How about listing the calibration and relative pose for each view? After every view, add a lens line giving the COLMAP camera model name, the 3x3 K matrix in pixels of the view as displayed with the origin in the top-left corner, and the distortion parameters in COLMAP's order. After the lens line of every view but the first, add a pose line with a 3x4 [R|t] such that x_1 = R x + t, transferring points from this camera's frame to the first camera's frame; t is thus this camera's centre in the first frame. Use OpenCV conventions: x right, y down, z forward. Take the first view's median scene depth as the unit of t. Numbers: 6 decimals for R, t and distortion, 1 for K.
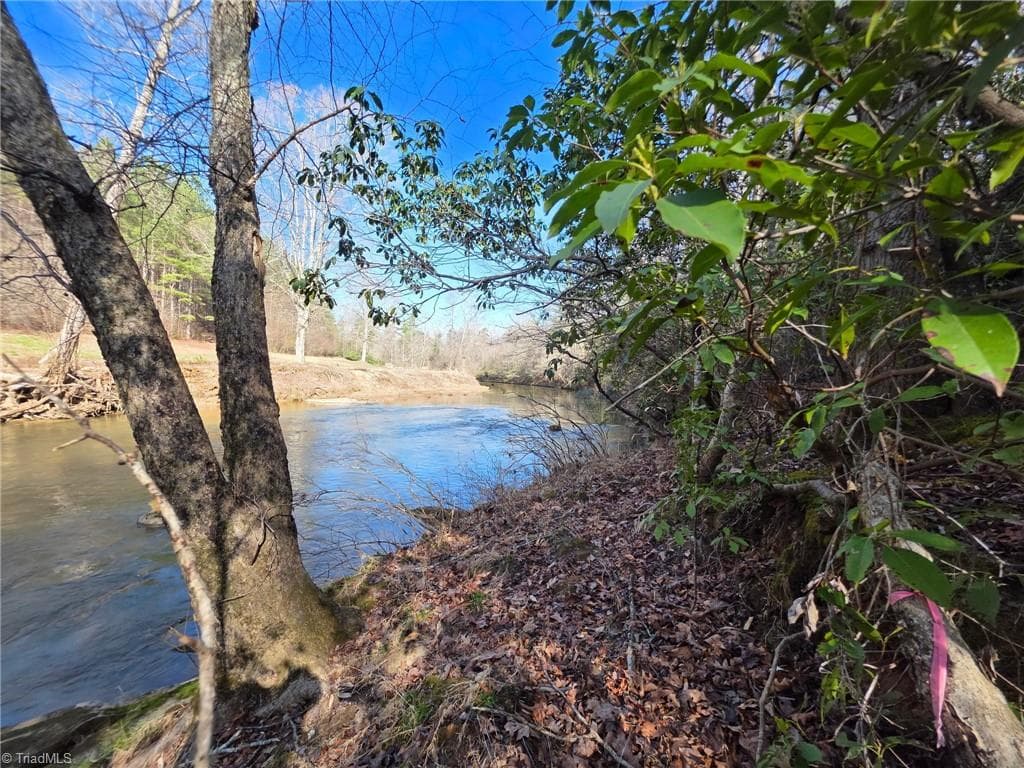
lens RADIAL K [[404.5, 0, 515.0], [0, 404.5, 382.7], [0, 0, 1]] dist [-0.000223, -0.000350]
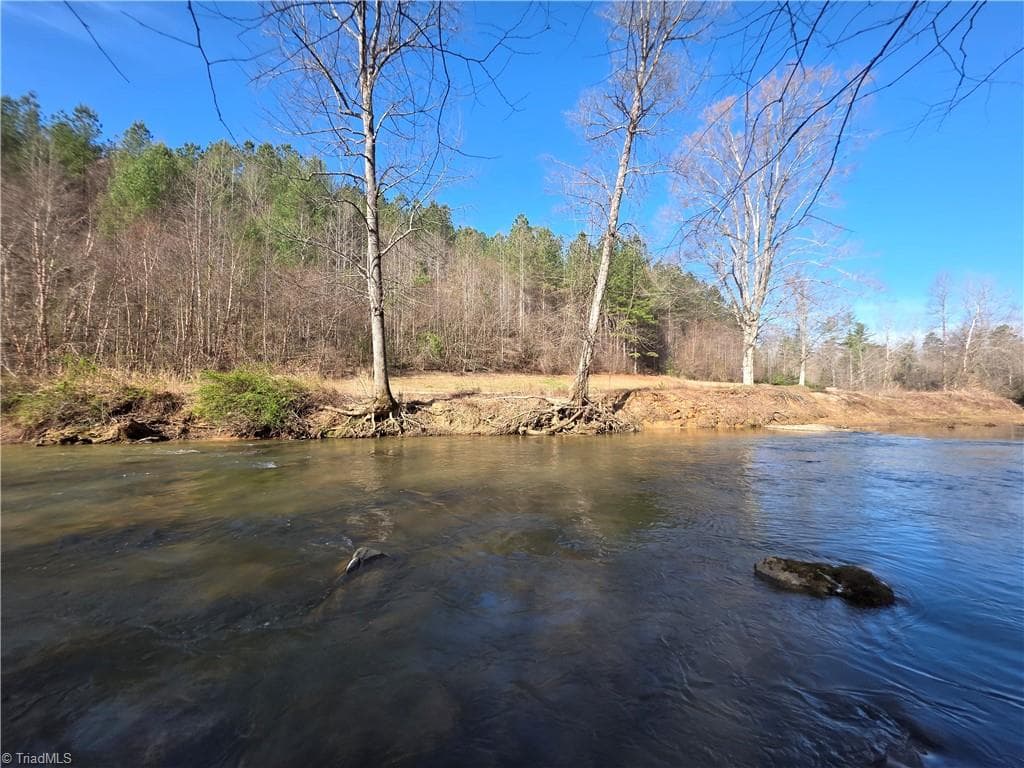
lens RADIAL K [[404.5, 0, 513.1], [0, 404.5, 380.8], [0, 0, 1]] dist [-0.000223, -0.000350]
pose [[0.586490, -0.070550, -0.806878, -0.112948], [0.004357, 0.996460, -0.083959, 0.014599], [0.809945, 0.045725, 0.584721, 0.044917]]
